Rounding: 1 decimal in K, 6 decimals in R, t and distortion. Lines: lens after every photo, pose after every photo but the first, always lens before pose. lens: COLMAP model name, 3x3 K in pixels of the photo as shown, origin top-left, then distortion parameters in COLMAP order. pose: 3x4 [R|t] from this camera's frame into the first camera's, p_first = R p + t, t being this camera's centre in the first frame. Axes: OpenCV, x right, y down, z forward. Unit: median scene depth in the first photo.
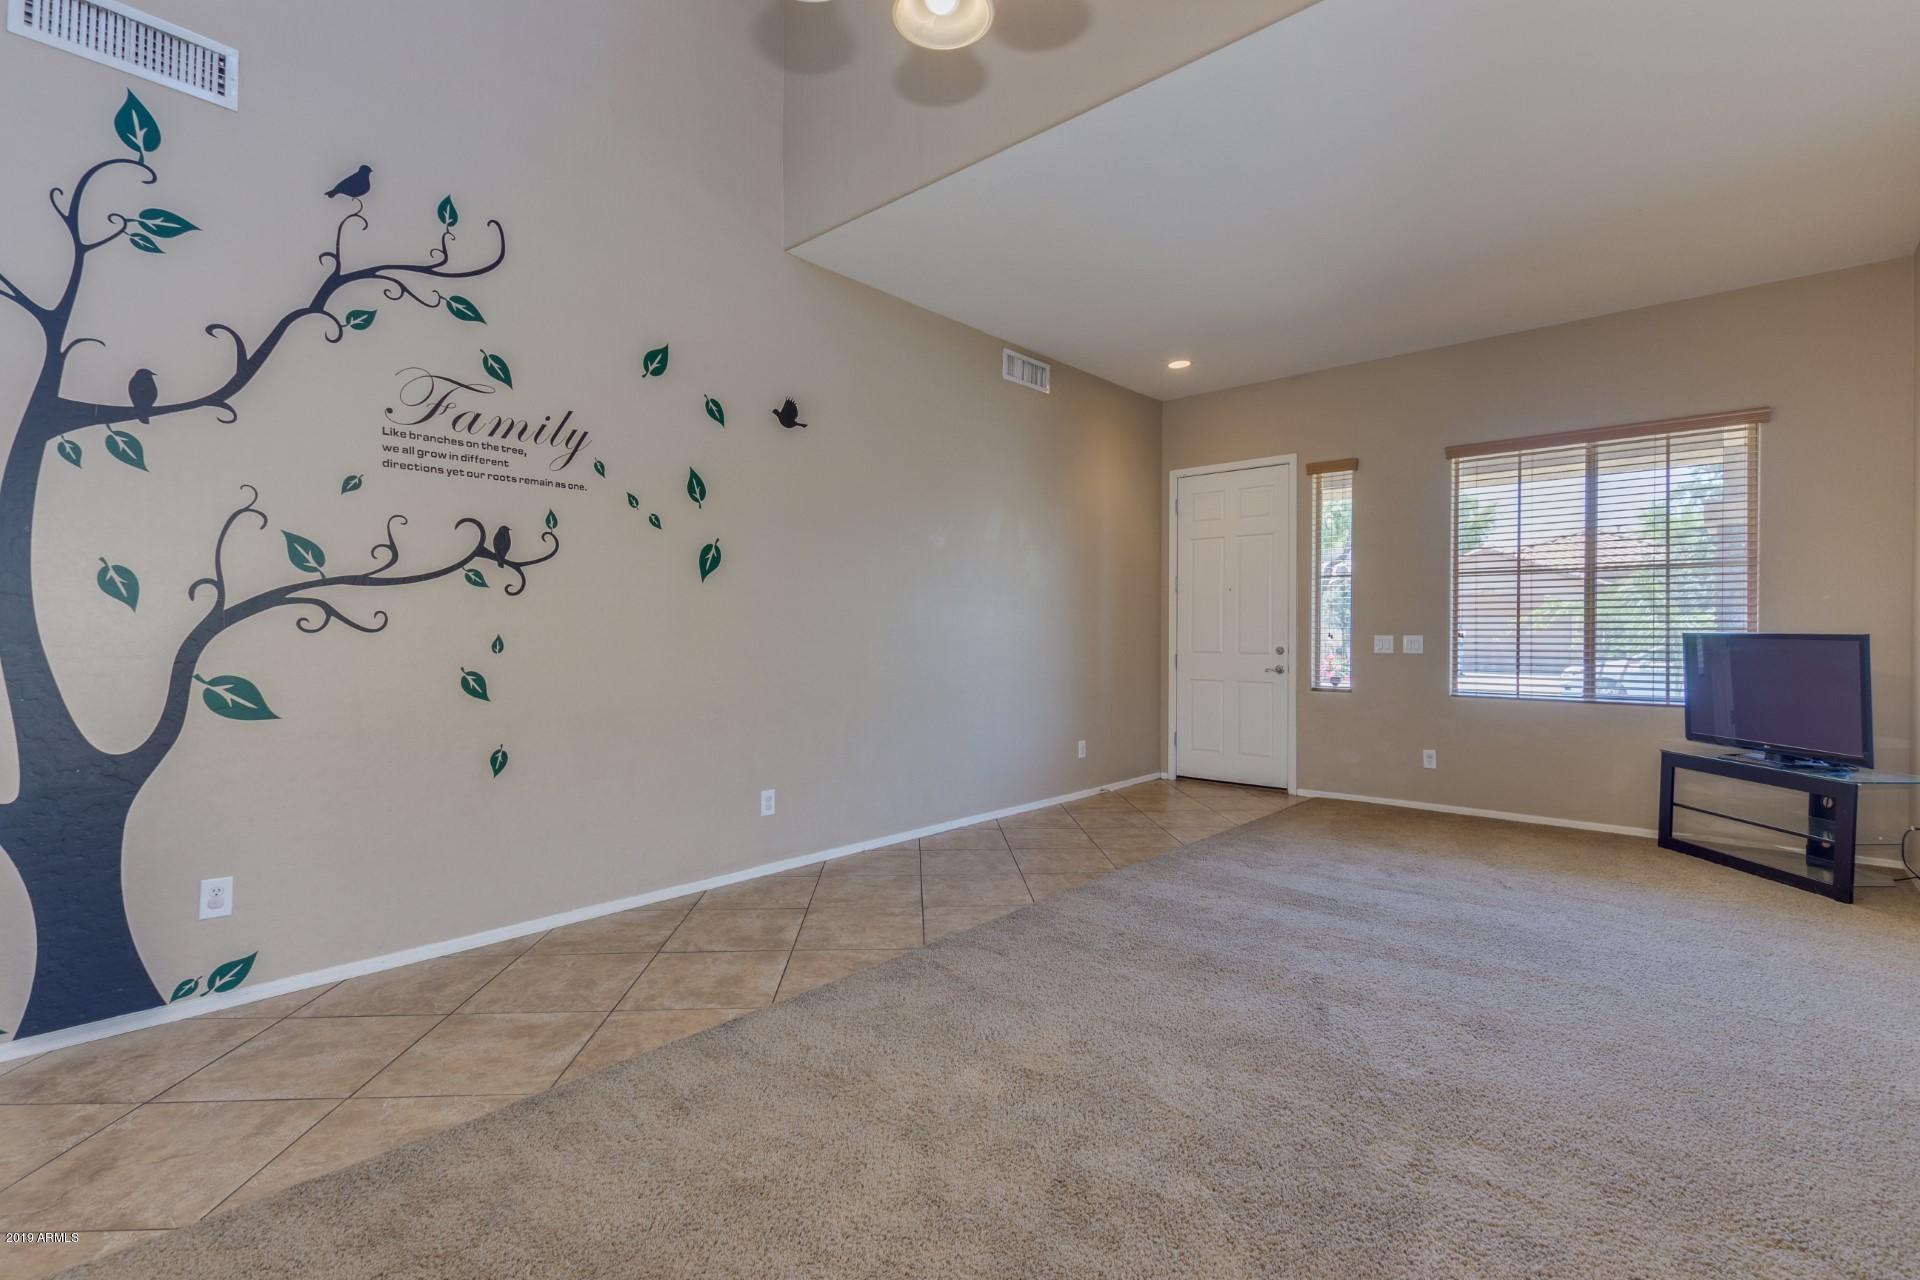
lens RADIAL K [[862.9, 0, 960.0], [0, 862.9, 640.0], [0, 0, 1]] dist [0.002601, -0.000655]
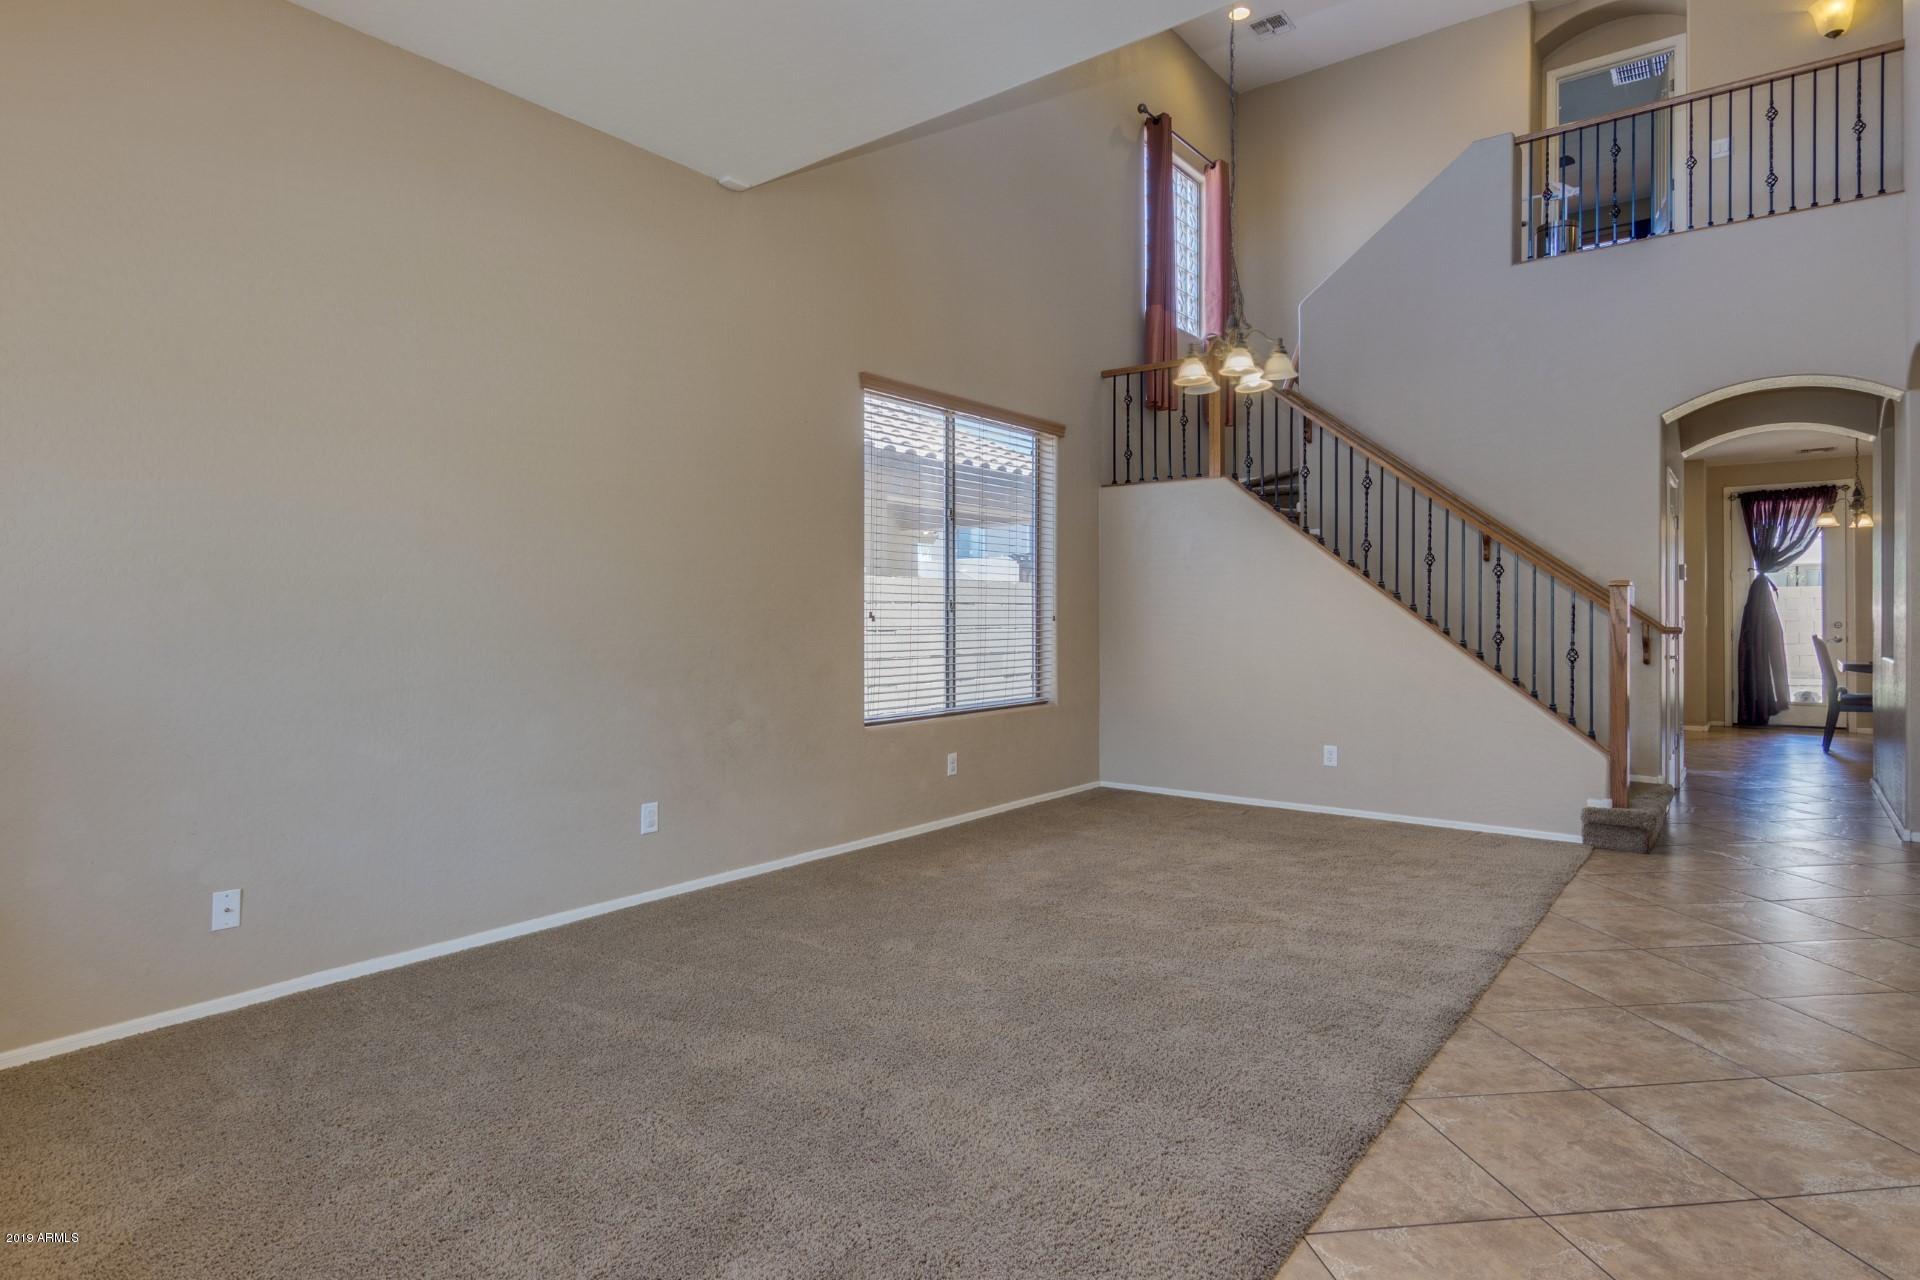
lens RADIAL K [[1082.7, 0, 960.0], [0, 1082.7, 640.0], [0, 0, 1]] dist [0.016340, 0.001816]
pose [[-0.996845, 0.009323, -0.078824, 0.480685], [0.007197, 0.999604, 0.027214, -0.019583], [0.079047, 0.026560, -0.996517, 1.872608]]
